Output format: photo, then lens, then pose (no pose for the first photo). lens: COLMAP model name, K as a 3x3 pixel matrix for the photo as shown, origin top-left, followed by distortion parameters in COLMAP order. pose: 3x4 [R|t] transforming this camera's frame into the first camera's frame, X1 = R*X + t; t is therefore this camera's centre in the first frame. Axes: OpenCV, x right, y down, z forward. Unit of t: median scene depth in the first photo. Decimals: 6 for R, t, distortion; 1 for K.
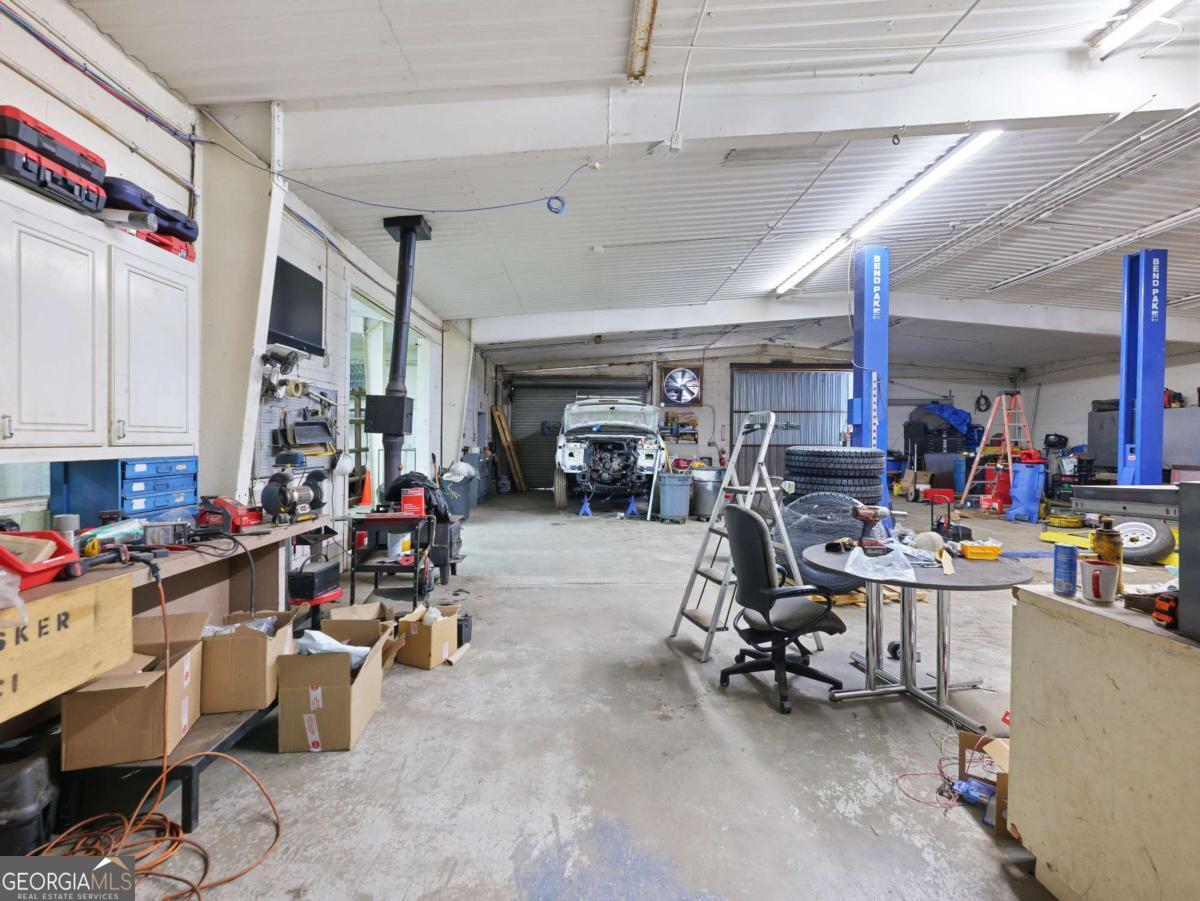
lens RADIAL K [[551.6, 0, 601.8], [0, 551.6, 446.0], [0, 0, 1]] dist [0.001409, 0.000065]
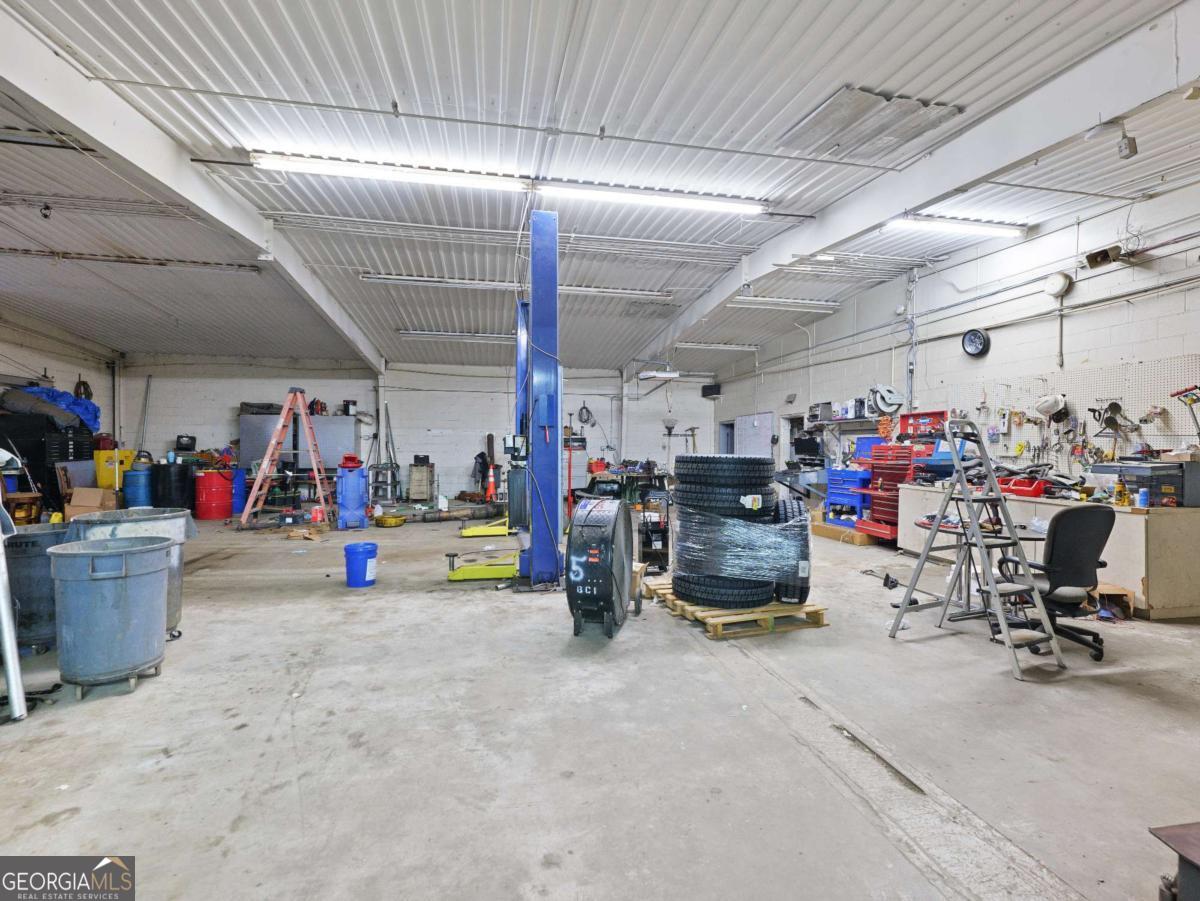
lens RADIAL K [[551.6, 0, 602.4], [0, 551.6, 451.9], [0, 0, 1]] dist [0.001409, 0.000065]
pose [[-0.160930, -0.011454, 0.986899, -0.379436], [0.003756, 0.999918, 0.012218, -0.009323], [-0.986959, 0.005673, -0.160874, 1.123813]]
